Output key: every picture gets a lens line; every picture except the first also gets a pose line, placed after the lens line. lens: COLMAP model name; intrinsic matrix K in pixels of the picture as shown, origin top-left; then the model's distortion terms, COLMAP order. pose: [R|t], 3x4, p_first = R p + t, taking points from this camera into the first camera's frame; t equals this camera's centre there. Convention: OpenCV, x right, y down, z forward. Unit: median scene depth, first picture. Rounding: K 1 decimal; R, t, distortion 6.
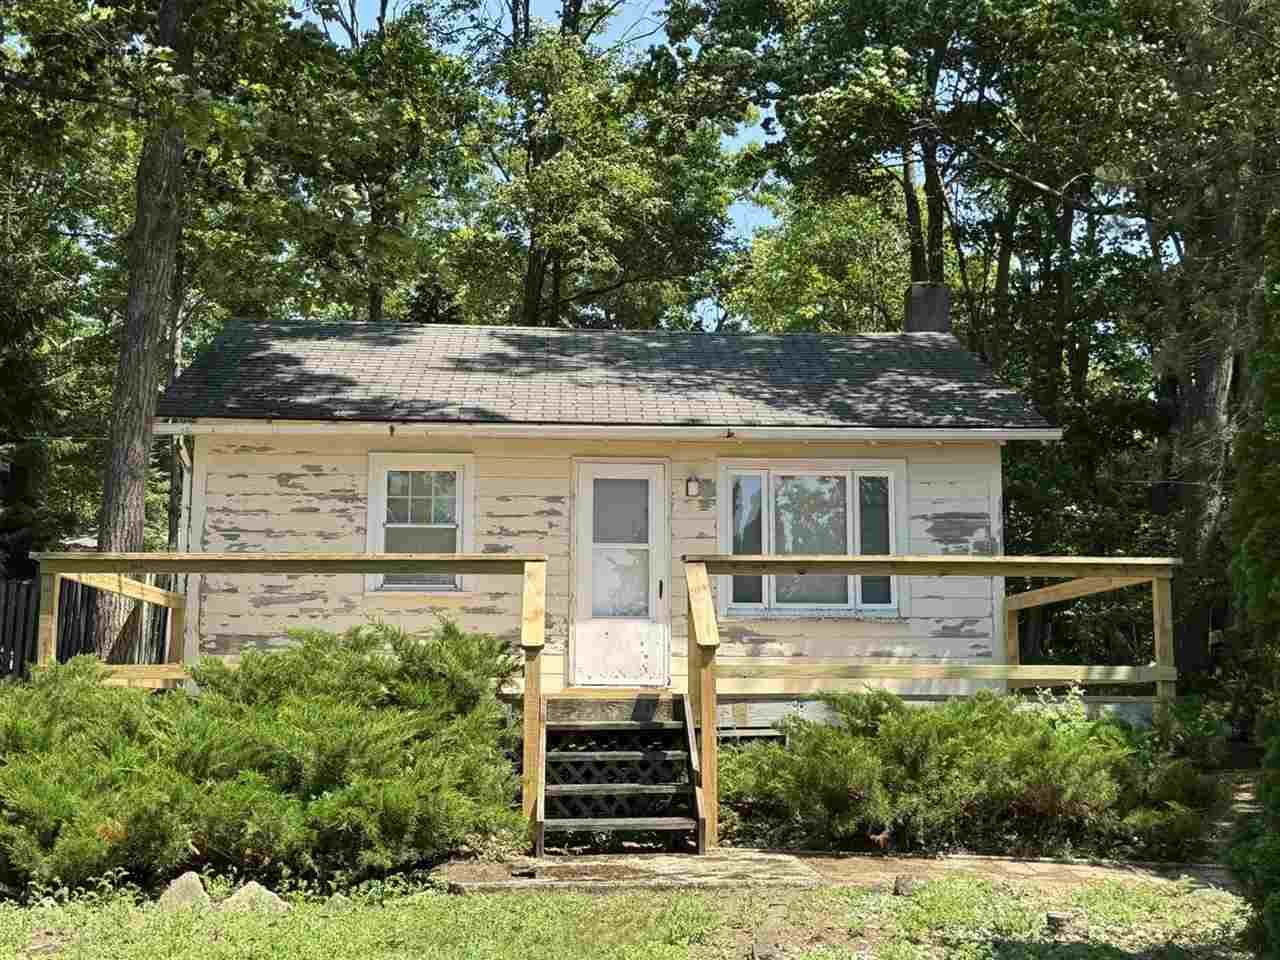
lens RADIAL K [[1569.6, 0, 640.0], [0, 1569.6, 480.0], [0, 0, 1]] dist [0.101988, -0.012441]
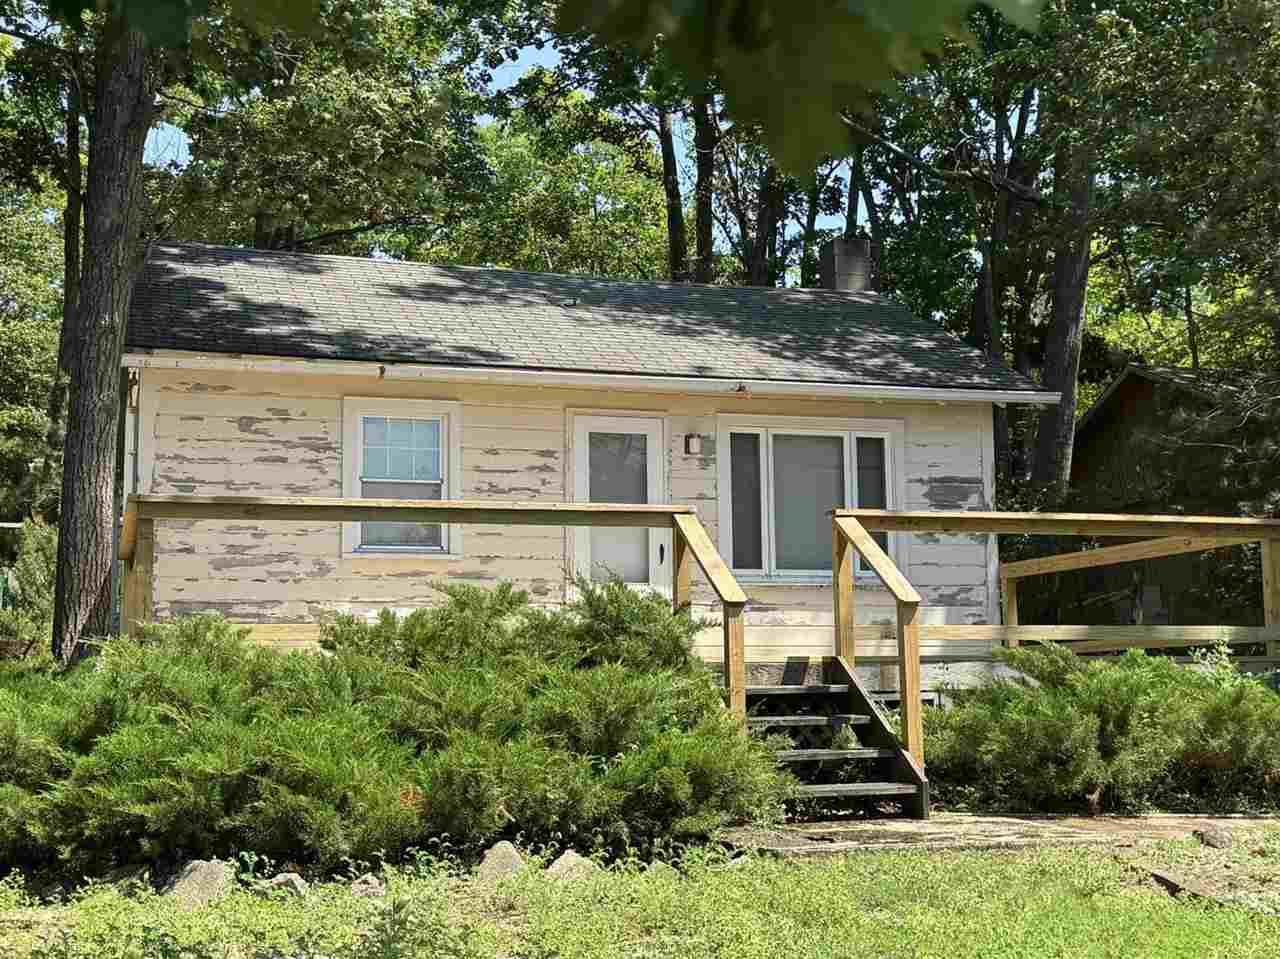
lens RADIAL K [[1738.4, 0, 640.0], [0, 1738.4, 479.5], [0, 0, 1]] dist [0.105723, -0.062836]
pose [[0.970268, 0.018174, 0.241349, -0.247375], [-0.021223, 0.999724, 0.010039, 0.016084], [-0.241100, -0.014862, 0.970386, 0.012124]]
